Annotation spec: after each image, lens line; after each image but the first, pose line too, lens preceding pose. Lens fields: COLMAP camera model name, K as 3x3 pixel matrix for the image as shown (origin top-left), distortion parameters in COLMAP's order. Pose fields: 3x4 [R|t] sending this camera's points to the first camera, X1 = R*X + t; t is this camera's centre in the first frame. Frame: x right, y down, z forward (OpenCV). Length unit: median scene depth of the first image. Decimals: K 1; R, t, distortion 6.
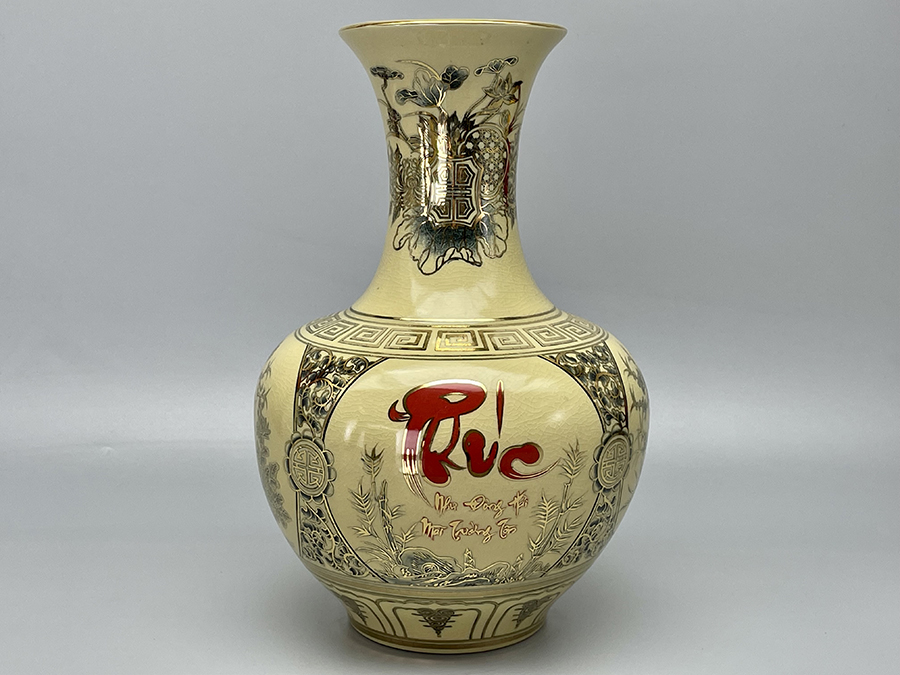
lens RADIAL K [[1388.9, 0, 450.1], [0, 1388.9, 338.8], [0, 0, 1]] dist [0.181009, 0.000000]
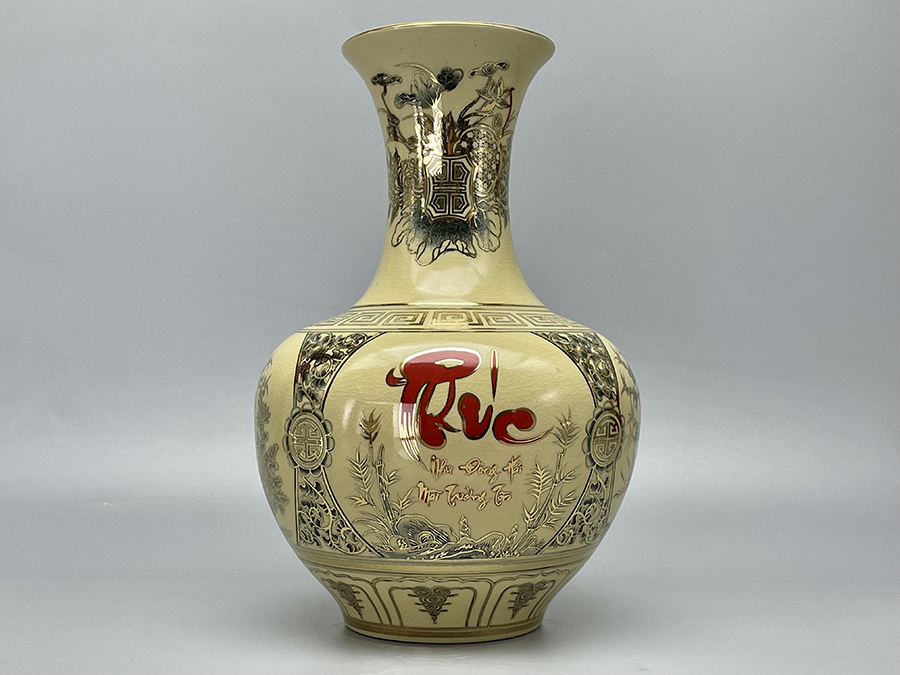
lens RADIAL K [[1388.9, 0, 450.4], [0, 1388.9, 345.8], [0, 0, 1]] dist [0.181009, 0.000000]
pose [[0.999997, -0.000545, 0.002400, 0.000834], [0.000932, 0.986403, -0.164344, 0.186809], [-0.002278, 0.164346, 0.986400, -0.018681]]
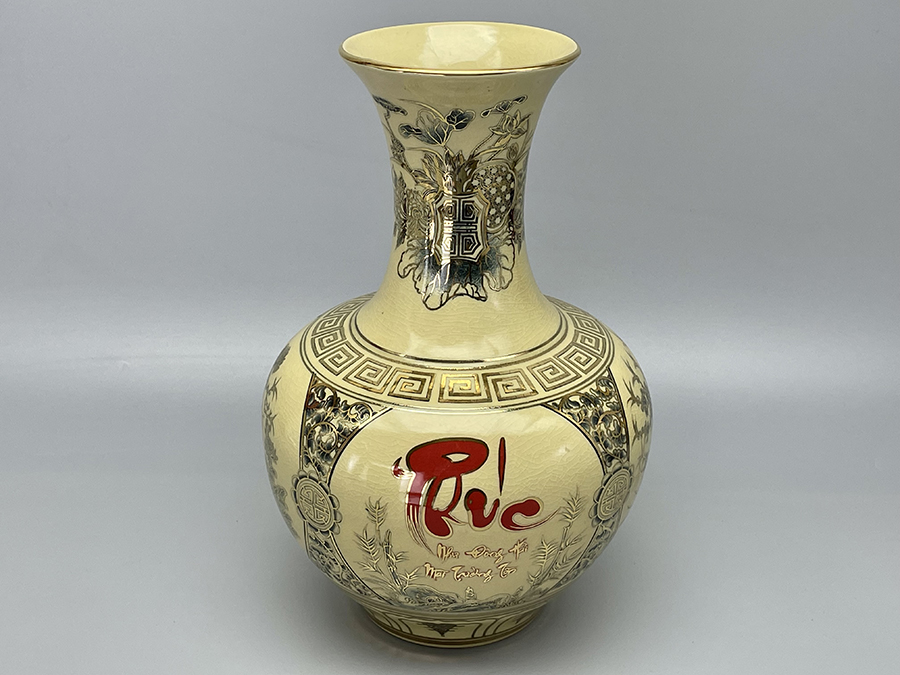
lens RADIAL K [[1388.9, 0, 452.3], [0, 1388.9, 331.0], [0, 0, 1]] dist [0.181009, 0.000000]
pose [[0.999856, 0.008892, -0.014466, 0.012832], [-0.004951, 0.967584, 0.252500, -0.284108], [0.016242, -0.252392, 0.967489, 0.039021]]
